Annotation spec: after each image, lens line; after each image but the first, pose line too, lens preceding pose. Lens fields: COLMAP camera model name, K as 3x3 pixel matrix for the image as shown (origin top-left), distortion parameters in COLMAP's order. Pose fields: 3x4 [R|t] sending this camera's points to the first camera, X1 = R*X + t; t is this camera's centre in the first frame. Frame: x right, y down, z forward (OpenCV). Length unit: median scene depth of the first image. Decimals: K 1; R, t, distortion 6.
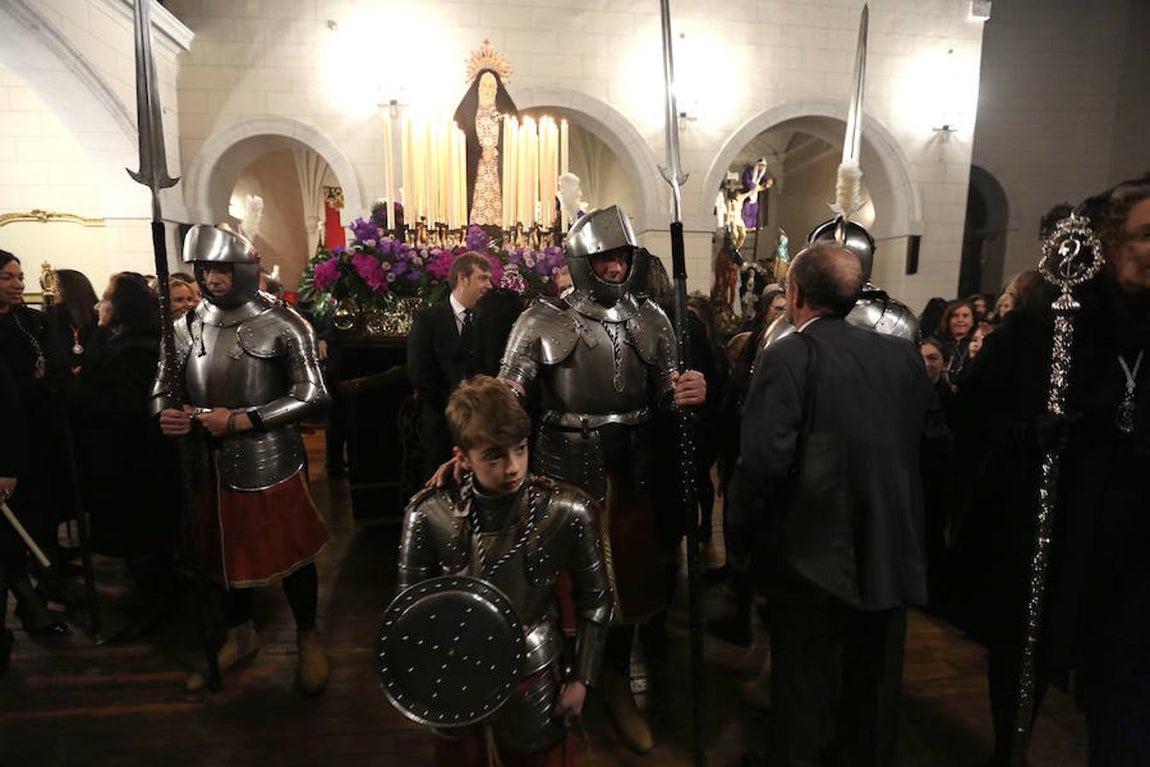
lens RADIAL K [[510.6, 0, 575.0], [0, 510.6, 383.5], [0, 0, 1]] dist [-0.029436, 0.000158]
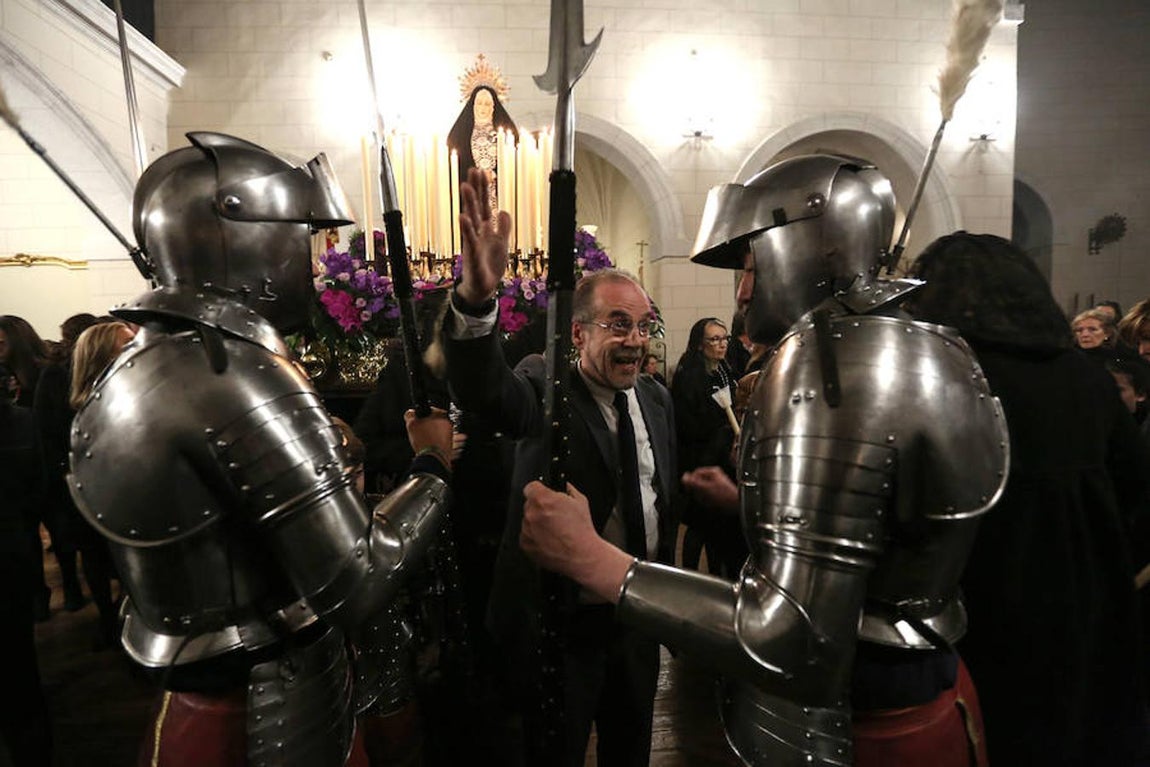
lens RADIAL K [[510.6, 0, 575.0], [0, 510.6, 383.5], [0, 0, 1]] dist [-0.029436, 0.000158]
pose [[0.999158, -0.022922, -0.034035, 0.010206], [0.020840, 0.997961, -0.060324, -0.024242], [0.035348, 0.059564, 0.997598, 0.111903]]
